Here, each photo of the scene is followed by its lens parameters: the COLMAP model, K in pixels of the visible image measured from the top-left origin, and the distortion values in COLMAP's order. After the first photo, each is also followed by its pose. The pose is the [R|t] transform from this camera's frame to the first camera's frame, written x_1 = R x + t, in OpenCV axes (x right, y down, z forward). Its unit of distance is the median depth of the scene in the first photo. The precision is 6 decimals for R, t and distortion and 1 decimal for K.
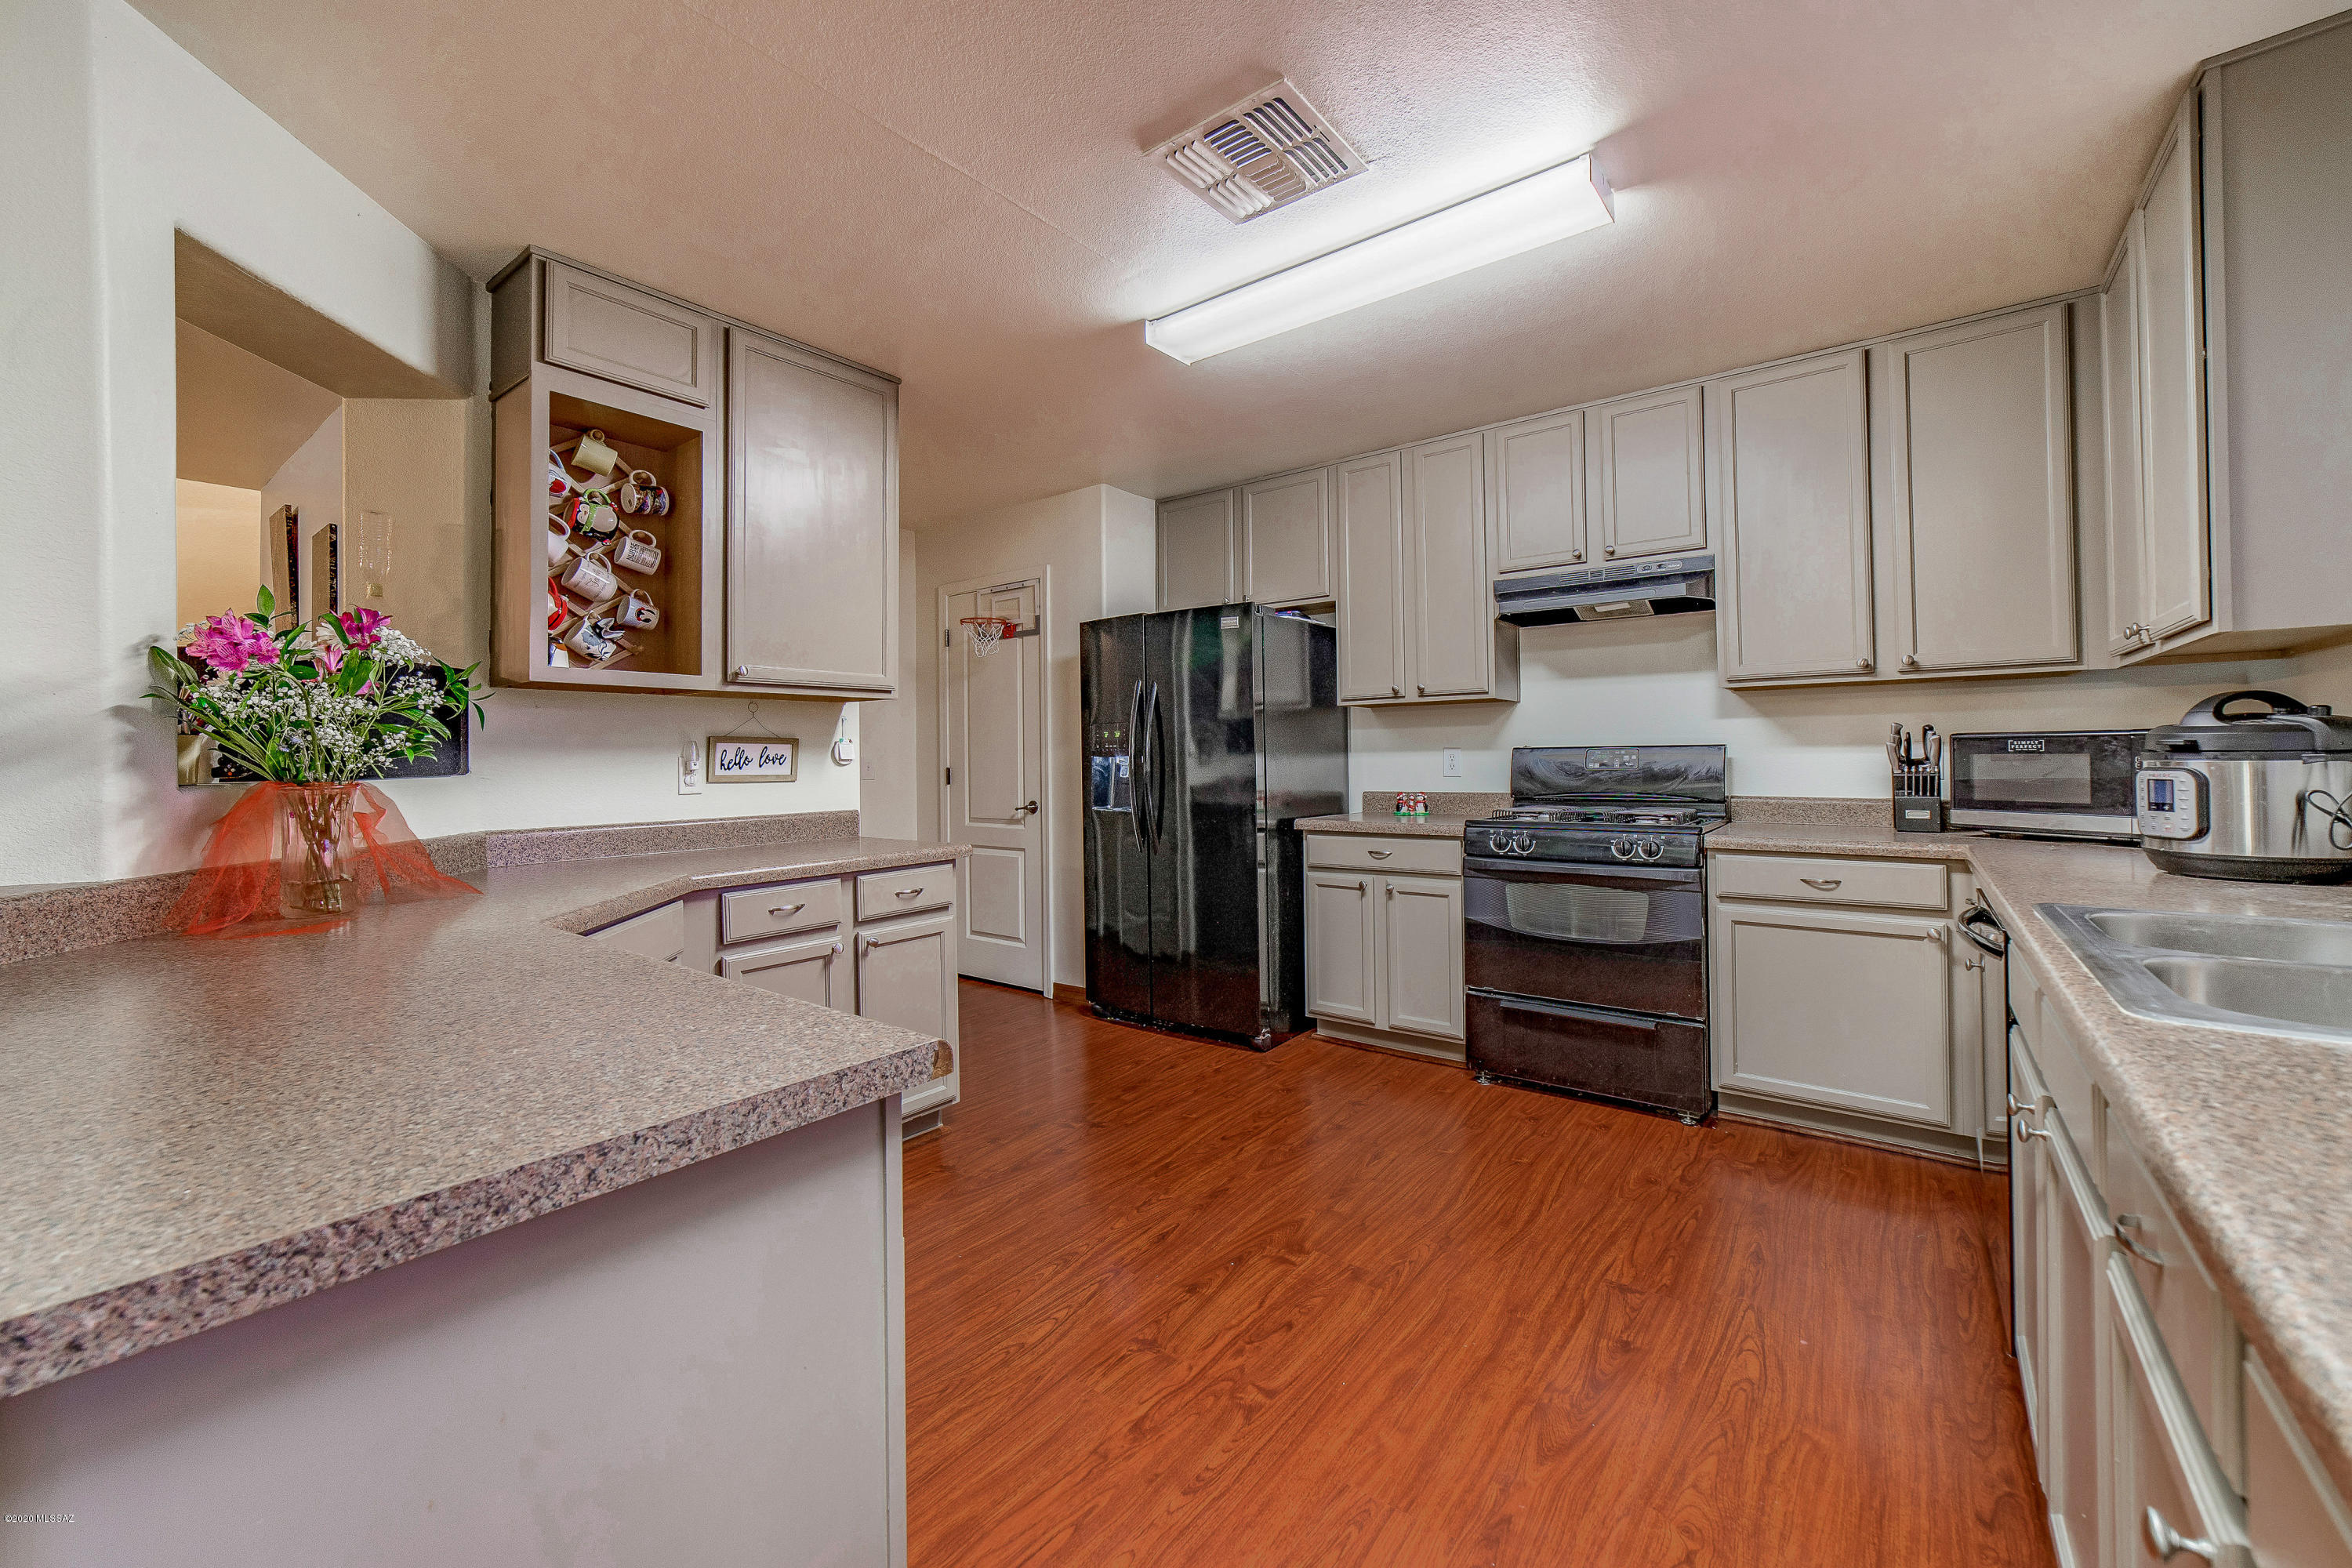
lens RADIAL K [[914.7, 0, 1176.4], [0, 914.7, 765.9], [0, 0, 1]] dist [-0.002229, 0.002129]
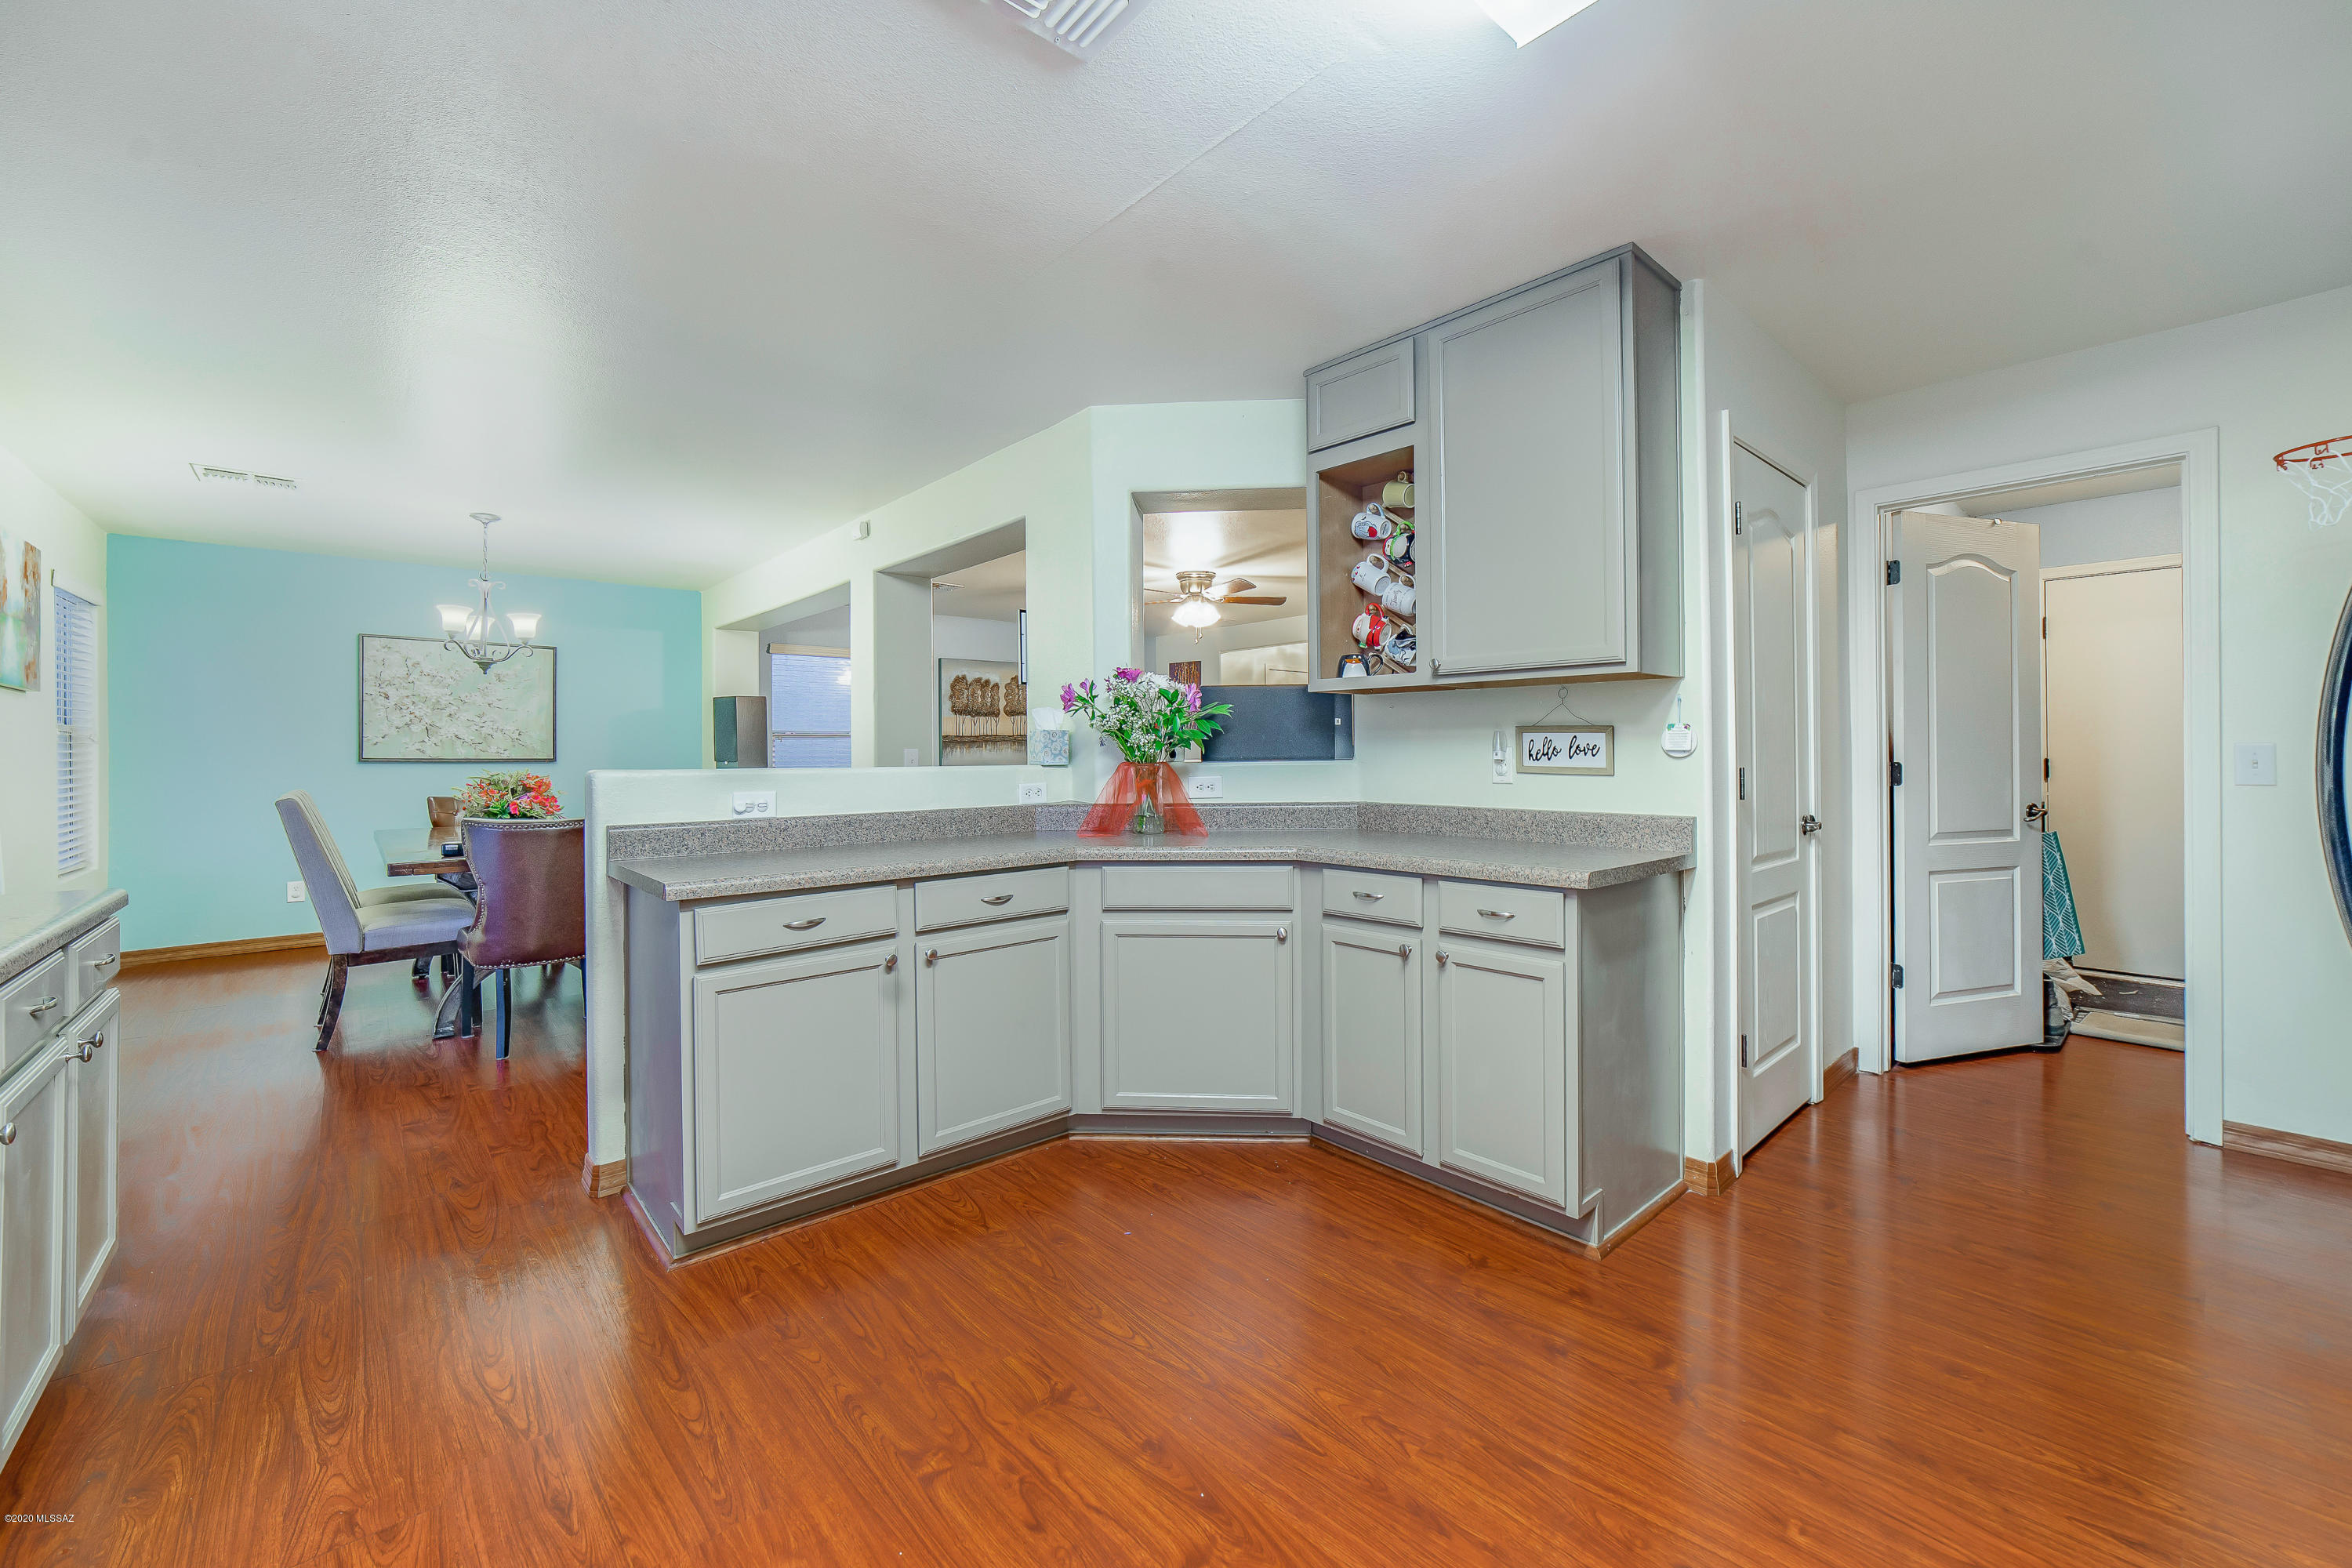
lens RADIAL K [[939.2, 0, 1194.8], [0, 939.2, 748.2], [0, 0, 1]] dist [-0.008844, 0.000436]
pose [[-0.164032, 0.009674, -0.986408, 0.549037], [0.000918, 0.999953, 0.009654, -0.018681], [0.986455, 0.000678, -0.164033, 0.813598]]
